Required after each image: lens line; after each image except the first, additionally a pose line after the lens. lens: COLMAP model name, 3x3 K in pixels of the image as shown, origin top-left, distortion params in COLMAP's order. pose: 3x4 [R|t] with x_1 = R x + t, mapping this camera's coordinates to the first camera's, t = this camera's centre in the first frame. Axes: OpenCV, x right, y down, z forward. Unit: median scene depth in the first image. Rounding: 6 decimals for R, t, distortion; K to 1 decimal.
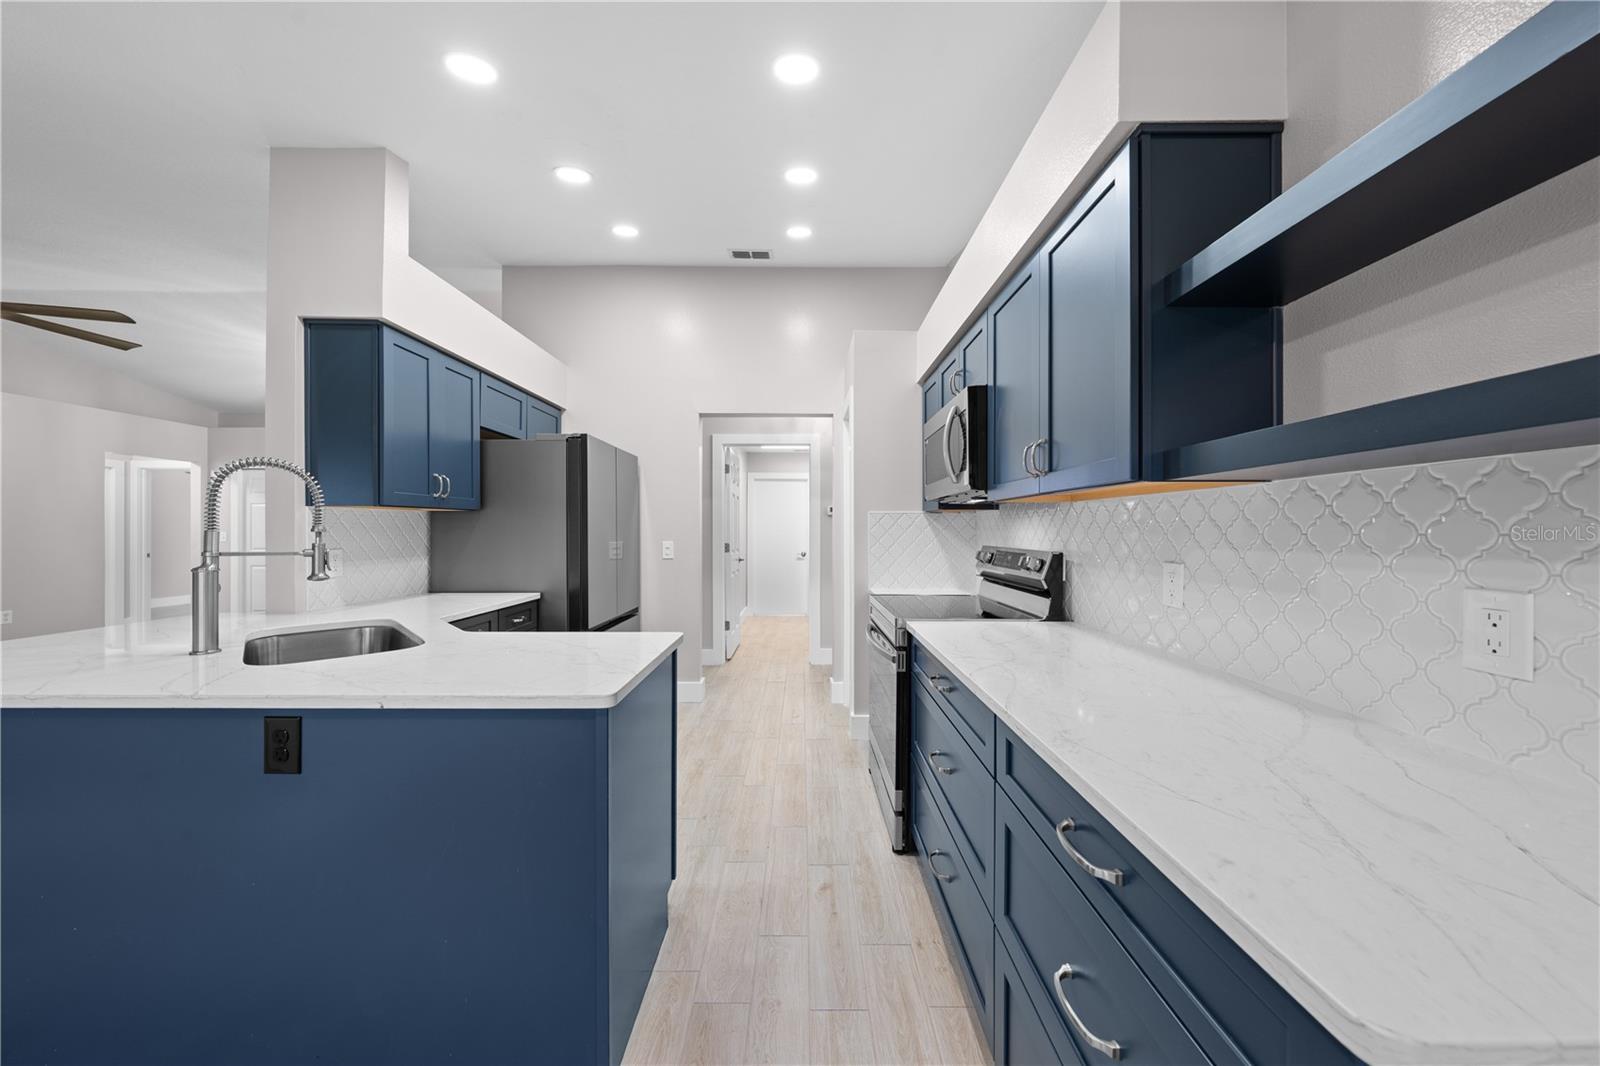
lens RADIAL K [[542.2, 0, 802.7], [0, 542.2, 530.3], [0, 0, 1]] dist [-0.001867, -0.000086]
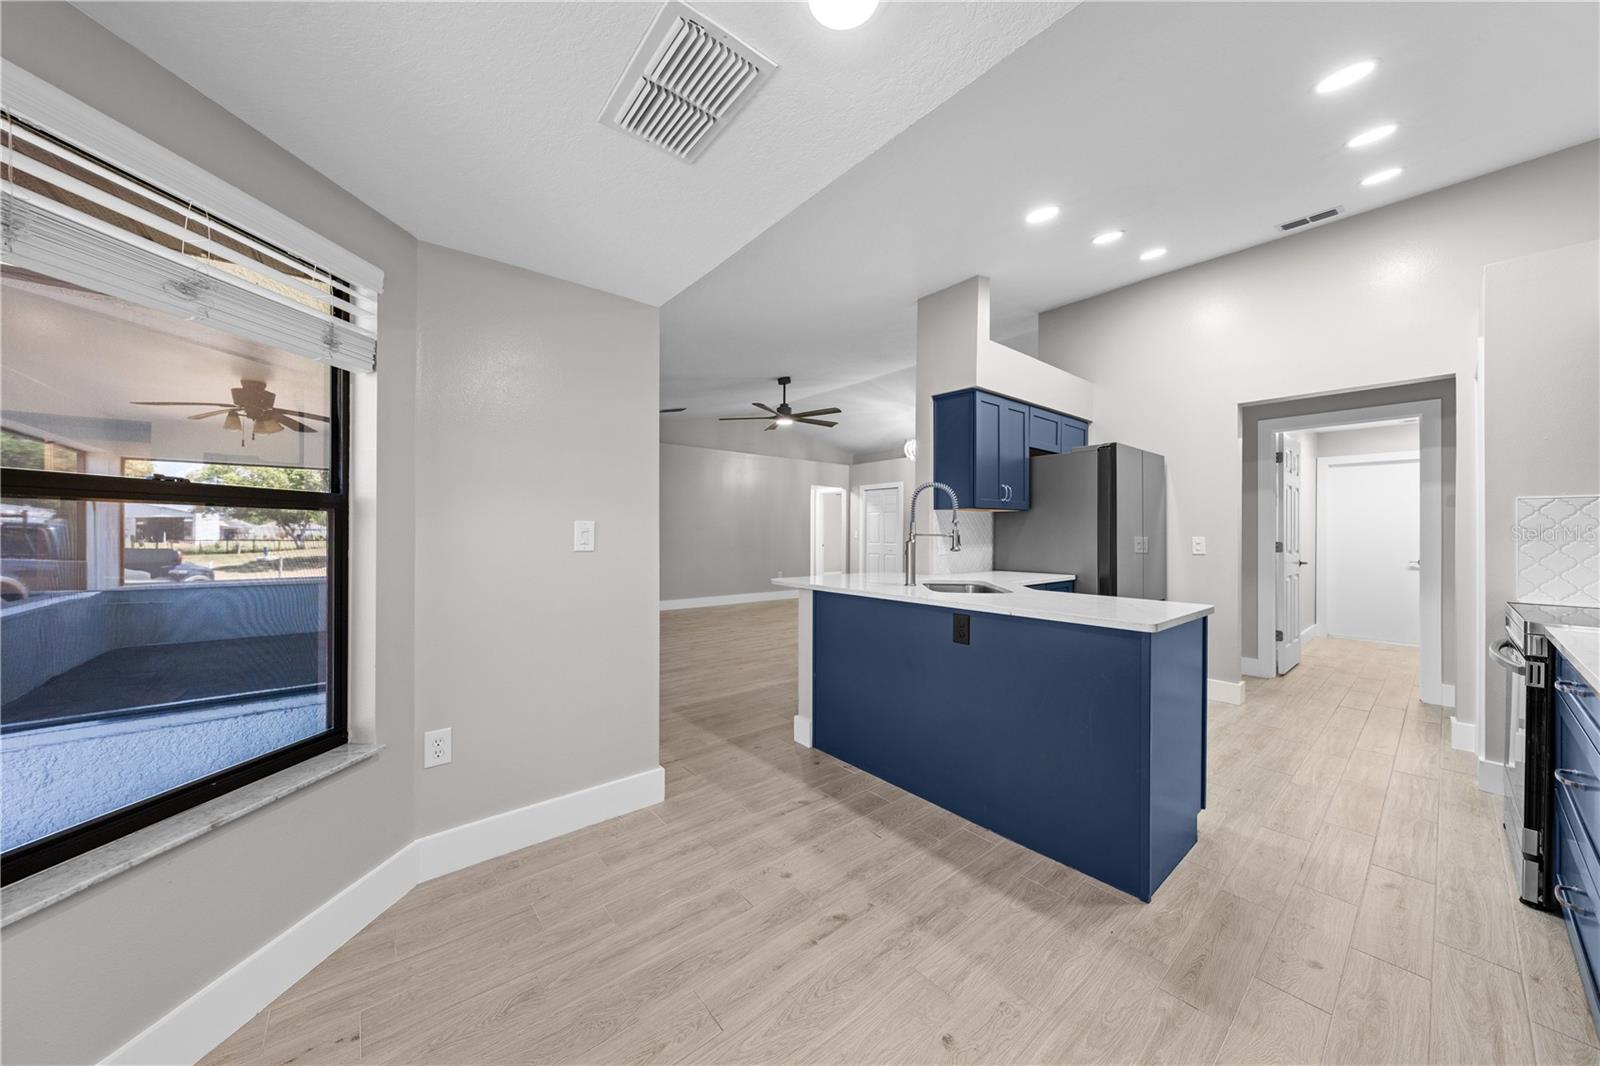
lens RADIAL K [[540.2, 0, 801.0], [0, 540.2, 531.9], [0, 0, 1]] dist [-0.004037, -0.000115]
pose [[0.637651, 0.000974, -0.770325, 0.068646], [-0.004113, 0.999989, -0.002140, 0.021756], [0.770315, 0.004533, 0.637648, -0.276379]]
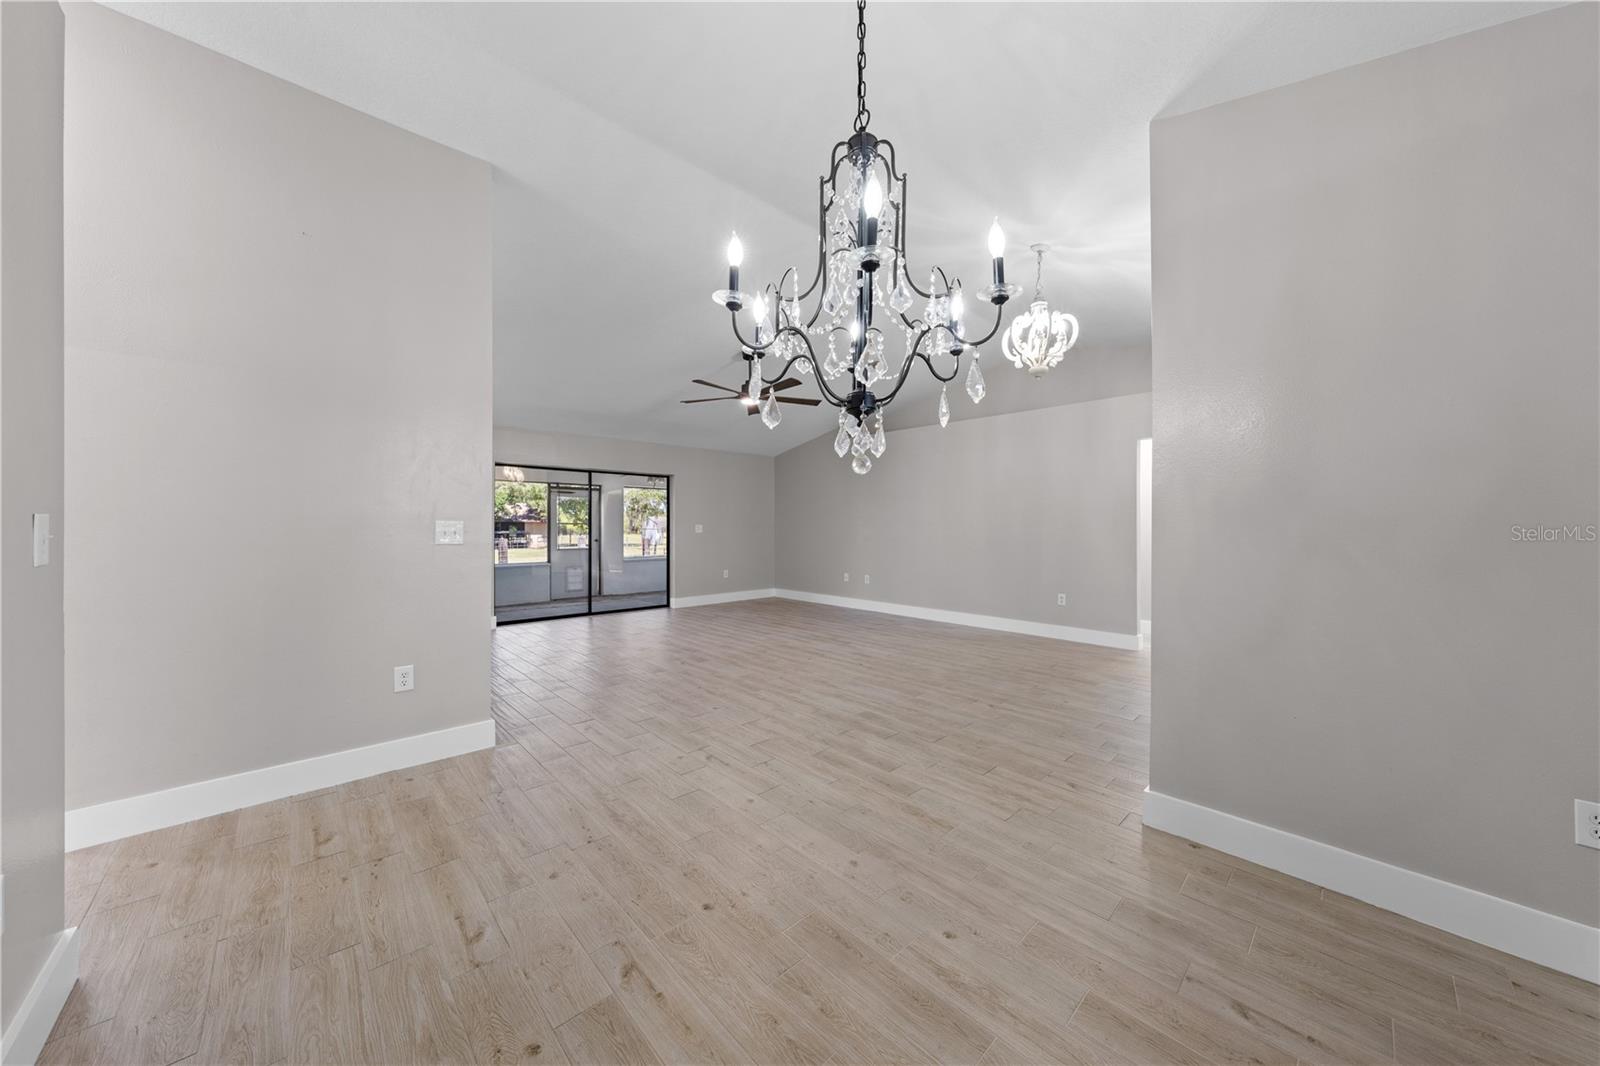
lens RADIAL K [[542.2, 0, 802.7], [0, 542.2, 530.3], [0, 0, 1]] dist [-0.001867, -0.000086]
pose [[-0.724471, 0.001120, -0.689304, -0.478204], [-0.004067, 0.999974, 0.005899, 0.014873], [0.689293, 0.007077, -0.724448, 2.533279]]
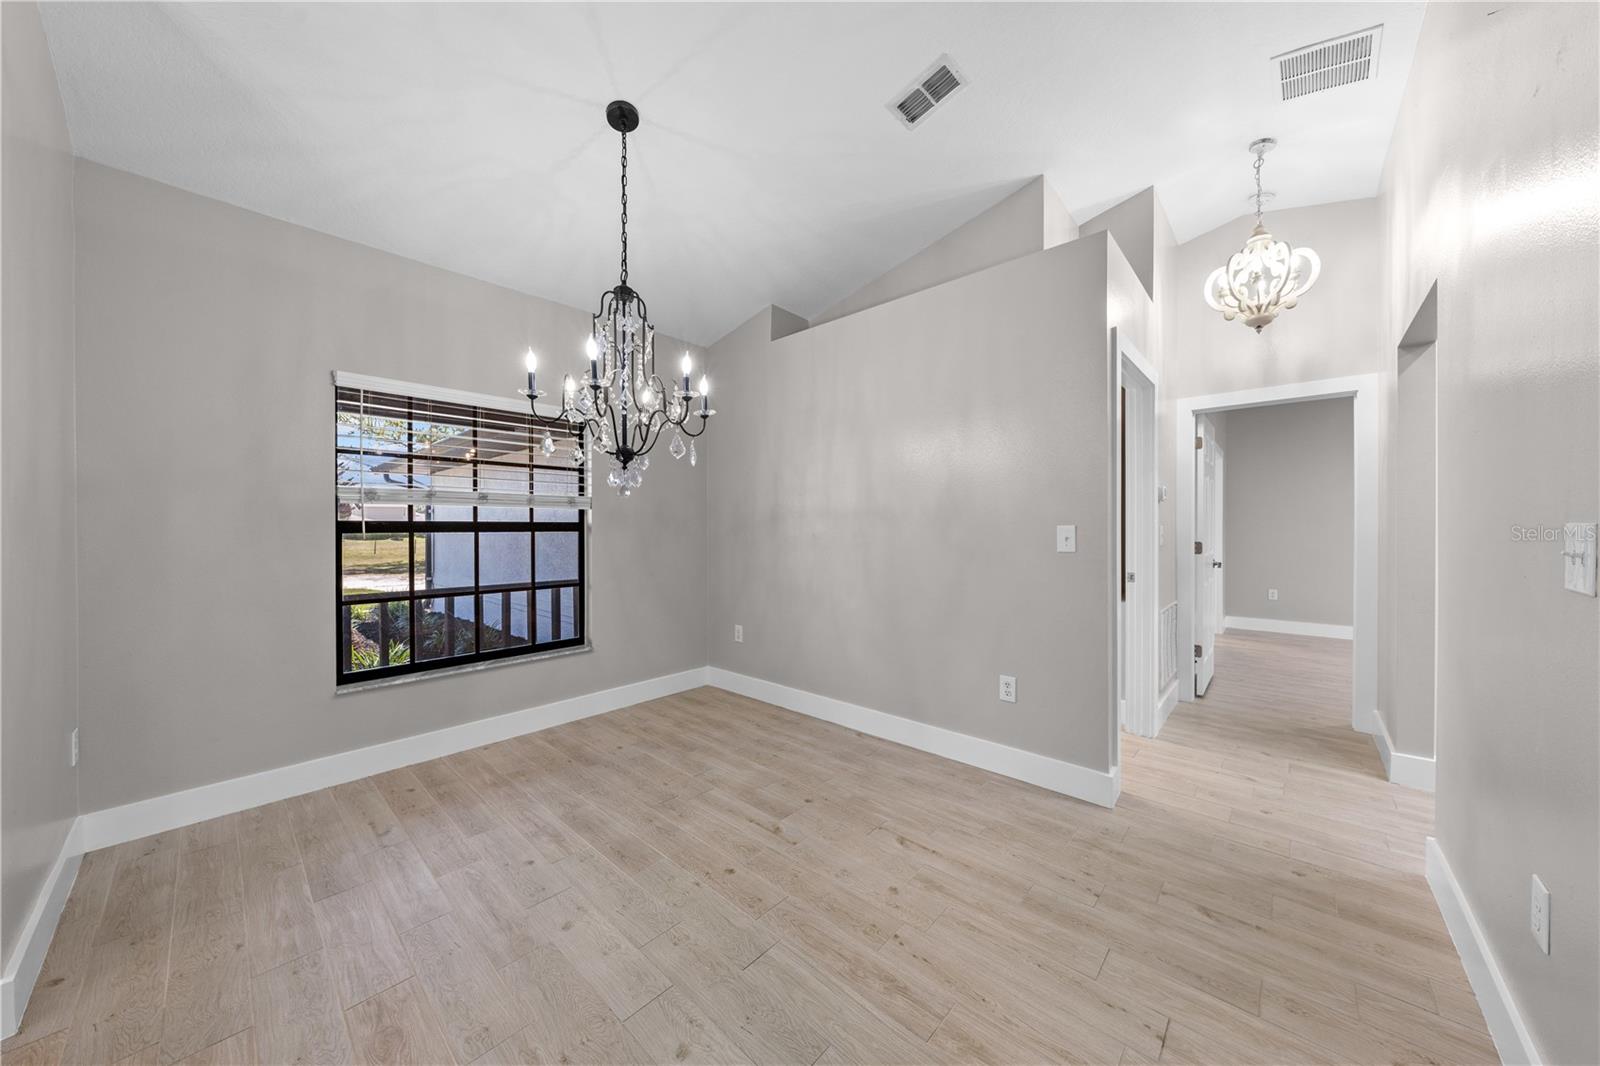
lens RADIAL K [[539.5, 0, 804.2], [0, 539.5, 529.8], [0, 0, 1]] dist [-0.001863, -0.000033]
pose [[0.671096, -0.004000, 0.741360, -1.240182], [0.001641, 0.999991, 0.003910, 0.008698], [-0.741369, -0.001407, 0.671097, 1.522816]]
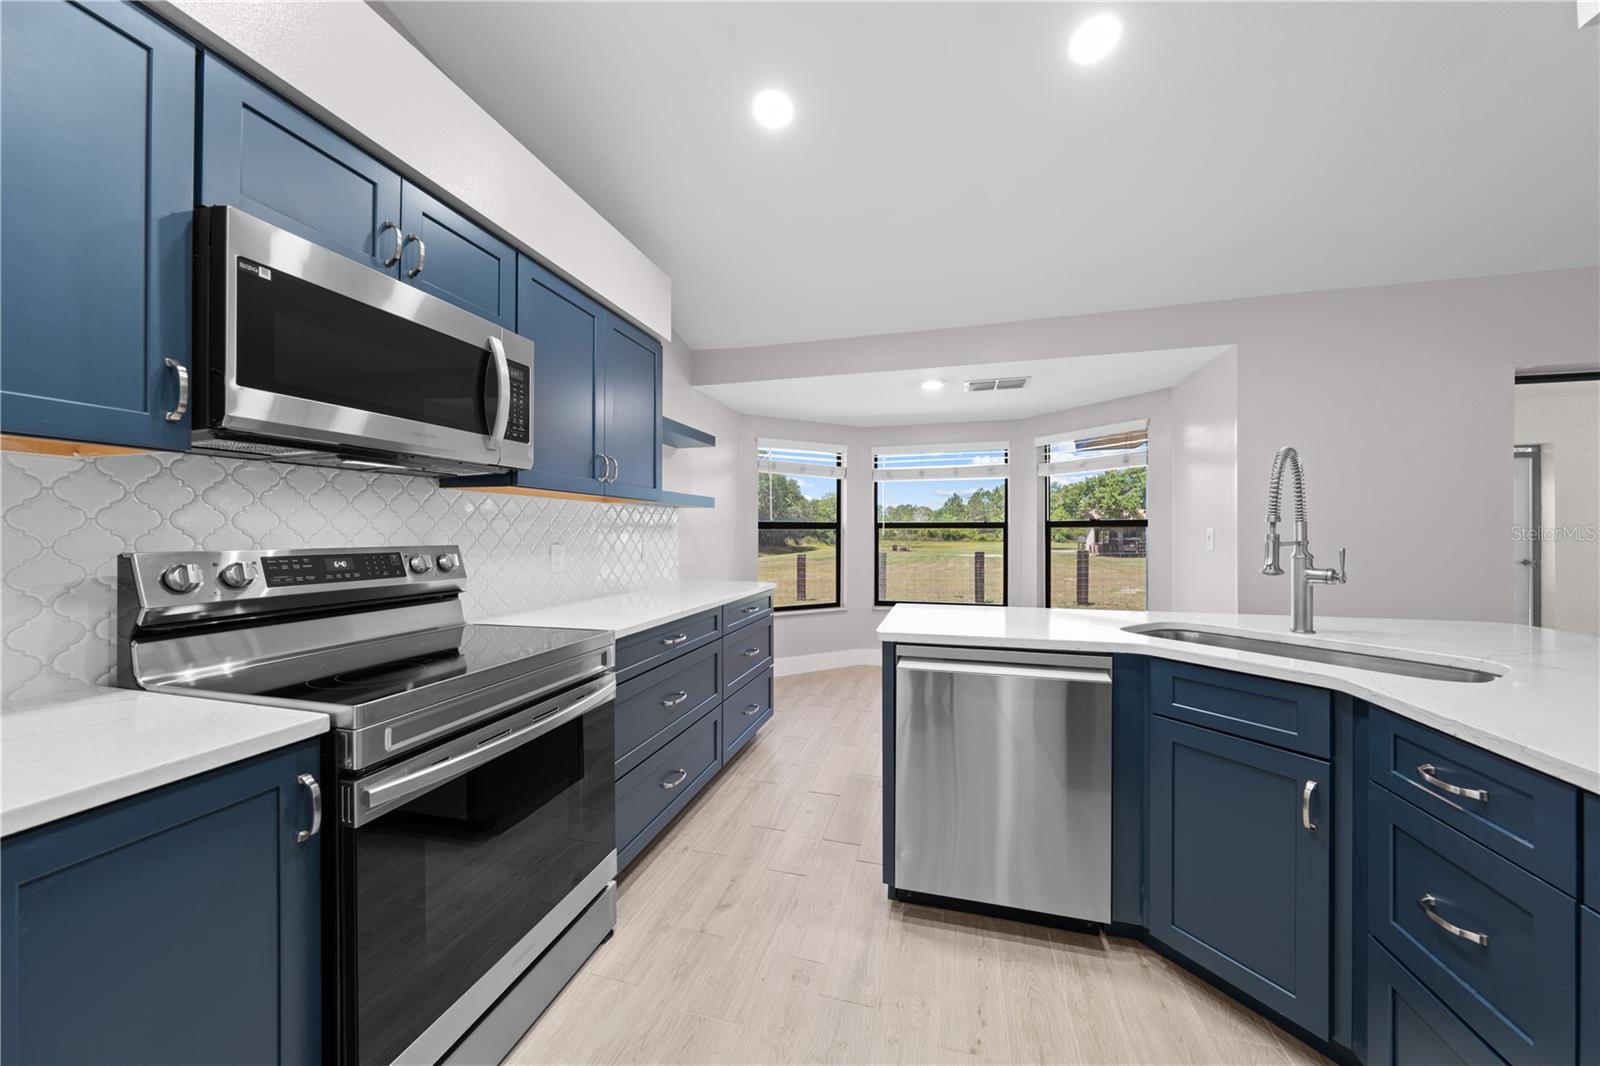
lens RADIAL K [[540.3, 0, 805.1], [0, 540.3, 529.5], [0, 0, 1]] dist [-0.002684, -0.000091]
pose [[-0.966111, 0.000251, 0.258129, -0.214354], [-0.000811, 0.999992, -0.004008, 0.012087], [-0.258127, -0.004082, -0.966102, 1.208242]]
